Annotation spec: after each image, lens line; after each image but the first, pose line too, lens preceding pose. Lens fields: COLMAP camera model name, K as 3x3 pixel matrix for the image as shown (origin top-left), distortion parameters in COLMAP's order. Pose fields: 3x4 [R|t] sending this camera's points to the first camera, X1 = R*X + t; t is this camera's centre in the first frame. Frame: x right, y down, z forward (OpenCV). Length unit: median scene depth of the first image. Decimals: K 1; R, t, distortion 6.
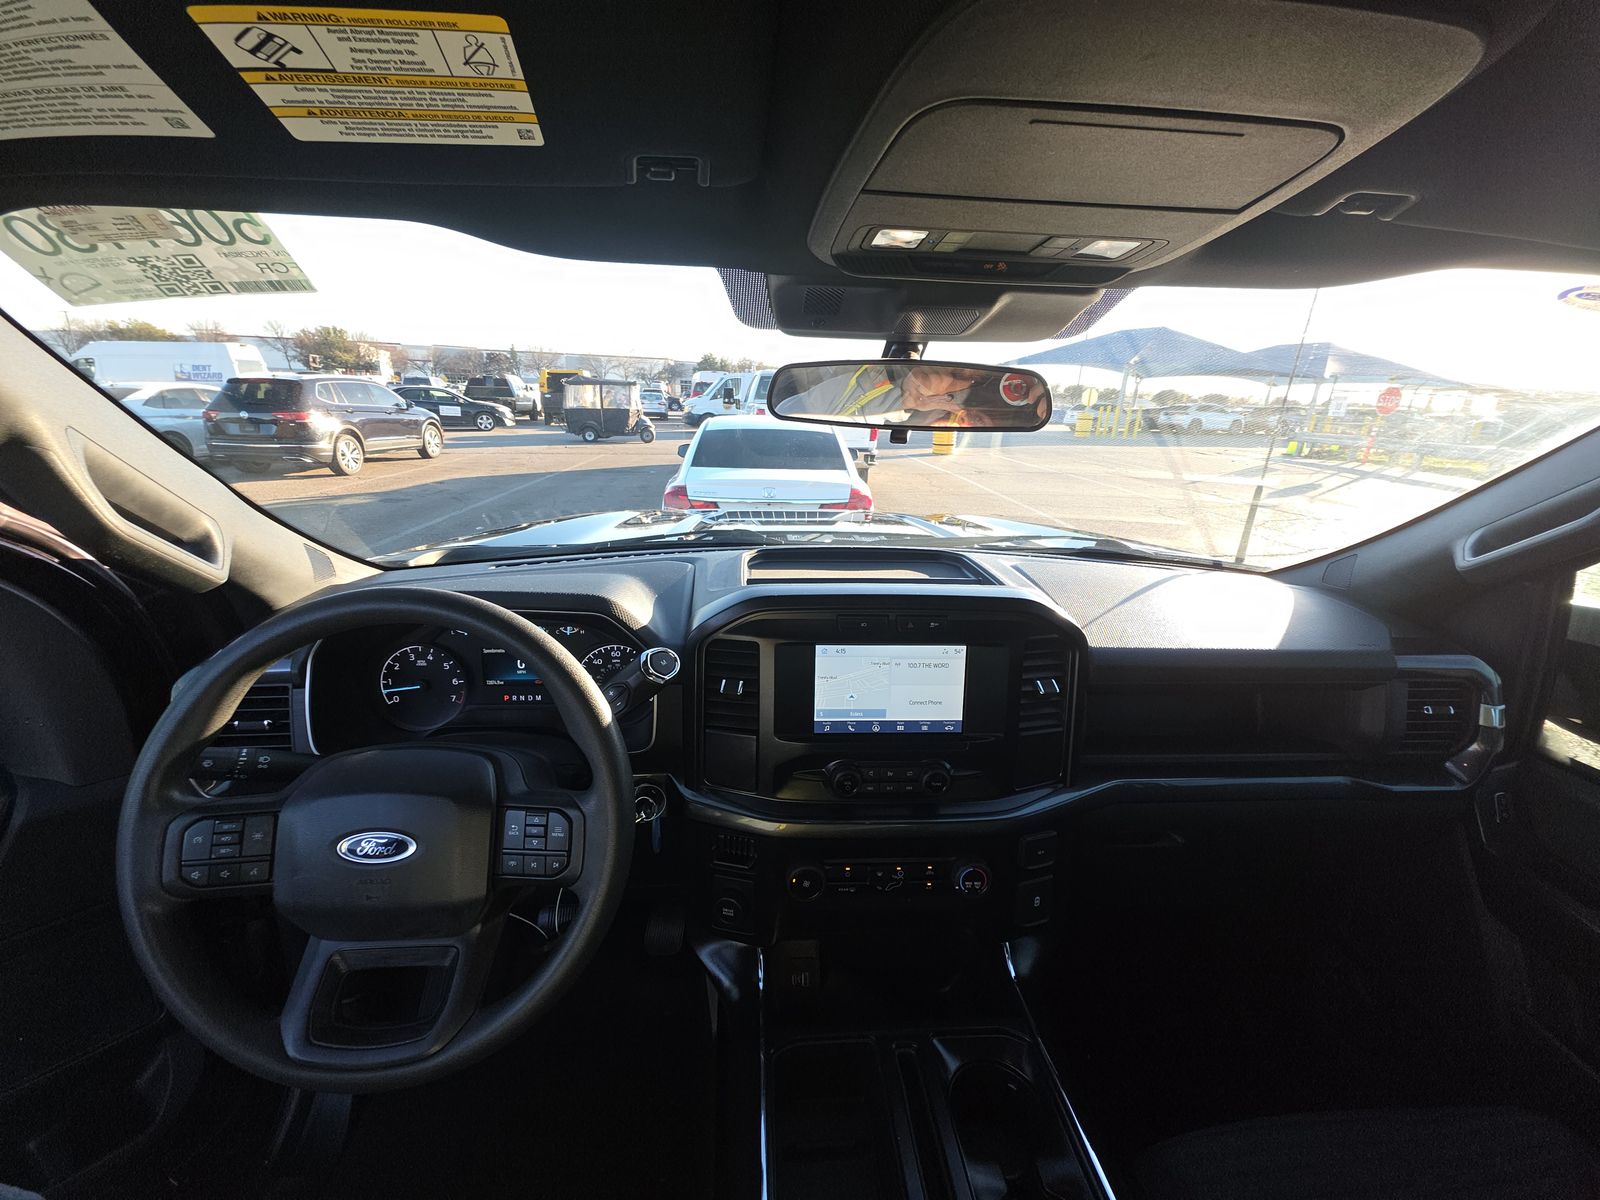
lens RADIAL K [[636.9, 0, 871.8], [0, 636.9, 604.7], [0, 0, 1]] dist [-0.002031, -0.000232]
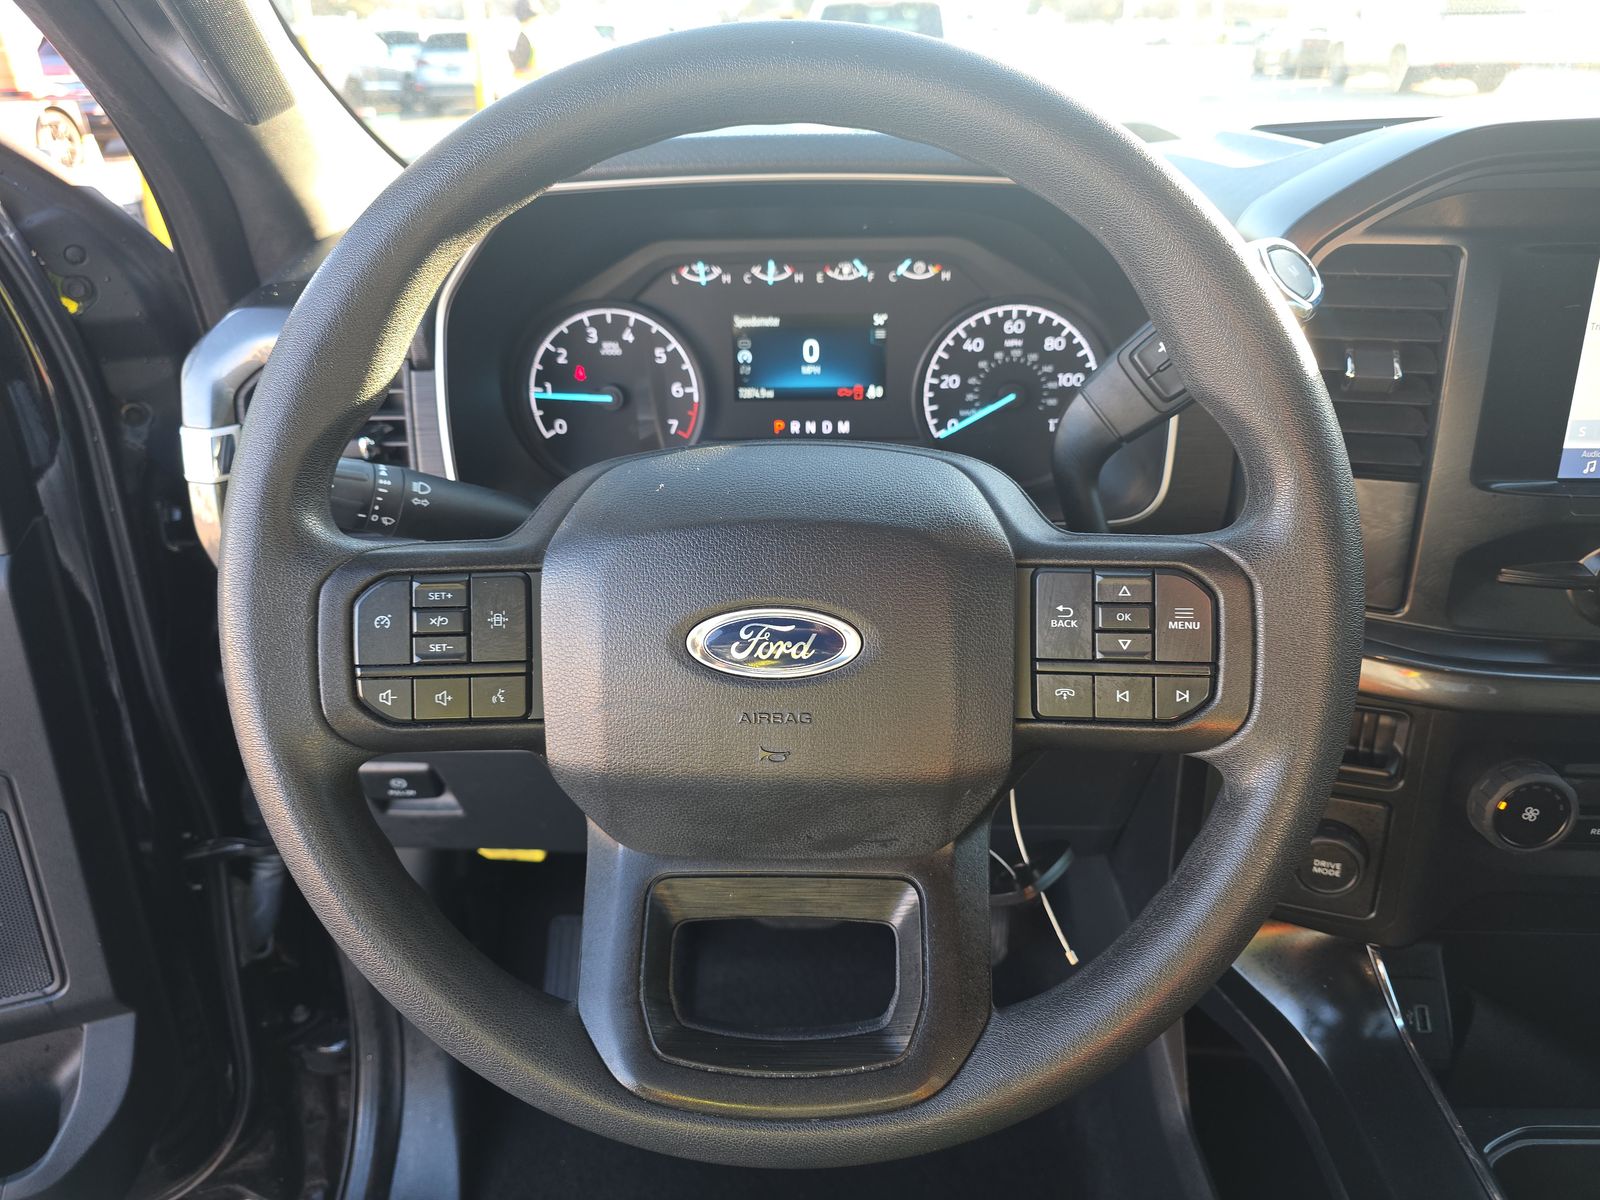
lens RADIAL K [[1085.6, 0, 802.3], [0, 1085.6, 613.3], [0, 0, 1]] dist [0.047595, -0.000728]
pose [[0.993328, 0.007434, -0.115082, -0.528091], [0.006562, 0.992660, 0.120762, 0.212960], [0.115135, -0.120711, 0.985988, 0.215535]]
